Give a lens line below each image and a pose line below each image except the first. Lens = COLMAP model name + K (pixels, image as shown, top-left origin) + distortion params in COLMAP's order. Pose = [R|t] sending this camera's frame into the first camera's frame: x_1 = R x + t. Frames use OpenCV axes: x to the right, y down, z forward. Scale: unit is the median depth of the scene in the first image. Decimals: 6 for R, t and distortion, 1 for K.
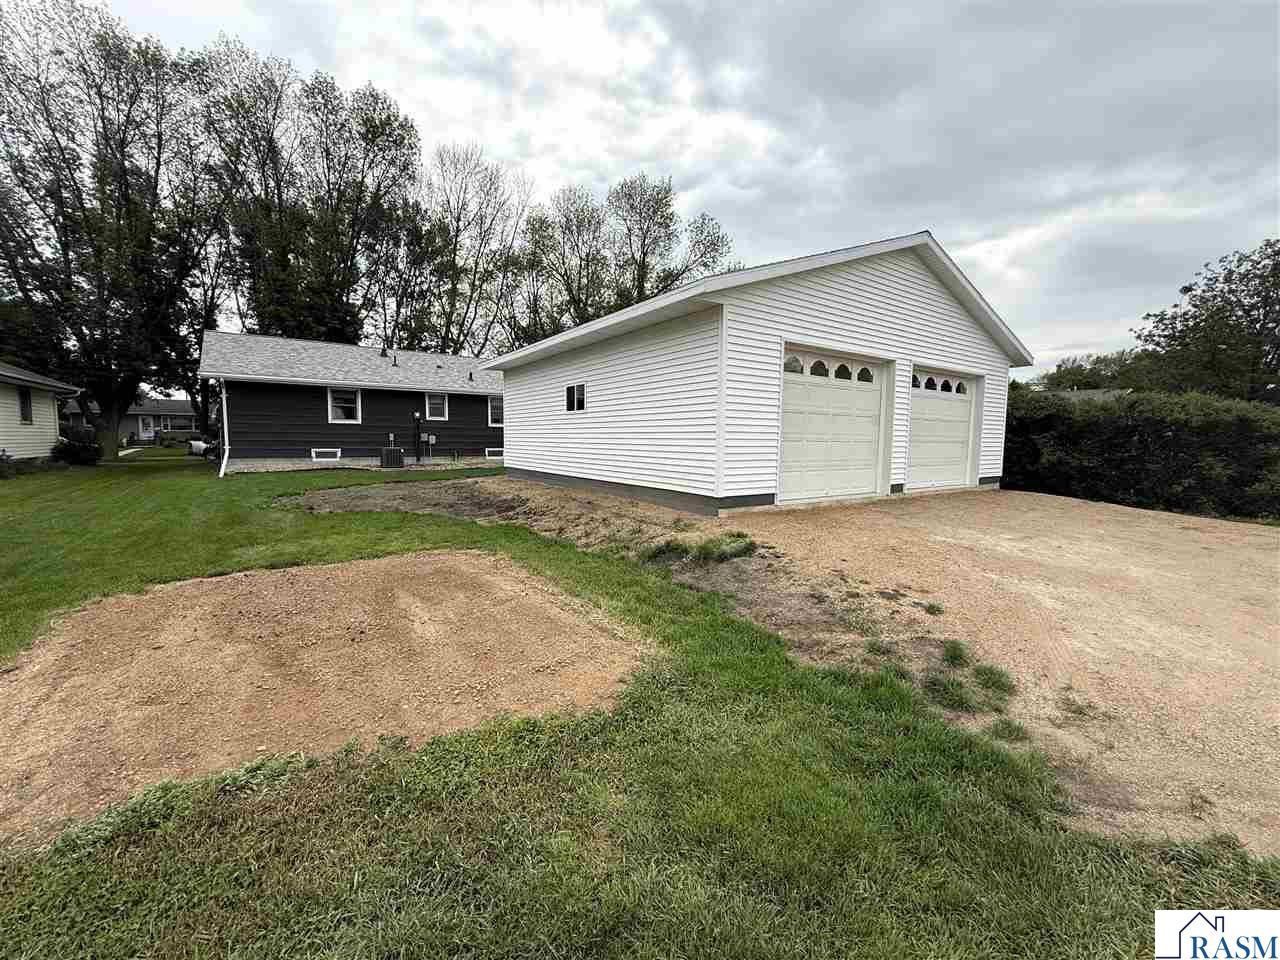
lens RADIAL K [[510.9, 0, 639.5], [0, 510.9, 480.0], [0, 0, 1]] dist [0.003658, 0.000153]
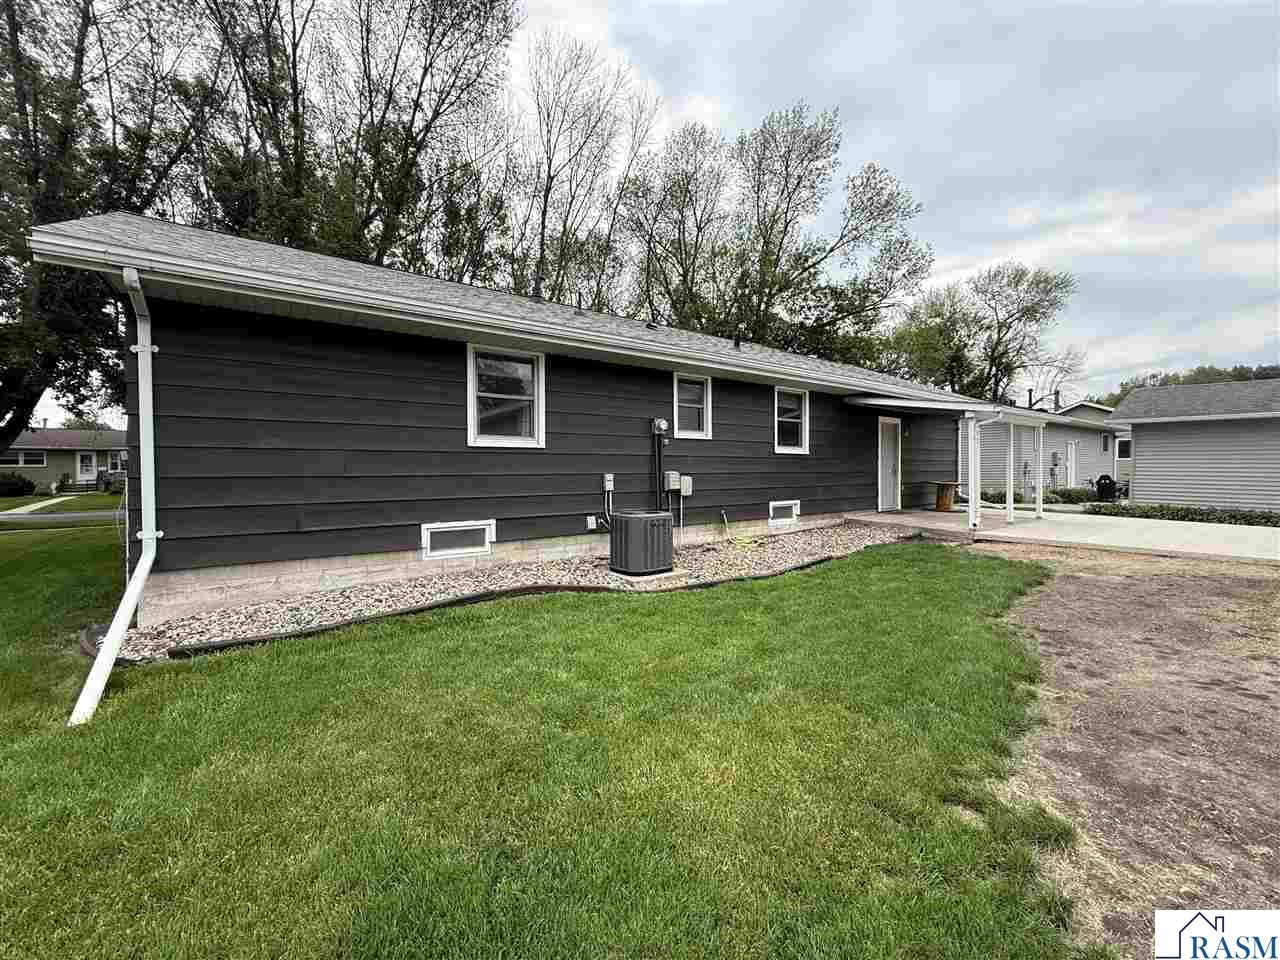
lens RADIAL K [[510.9, 0, 640.3], [0, 510.9, 480.3], [0, 0, 1]] dist [0.003658, 0.000153]
pose [[0.999503, -0.015752, 0.027302, -0.449829], [0.017421, 0.997923, -0.062017, -0.058283], [-0.026268, 0.062462, 0.997702, 0.588112]]
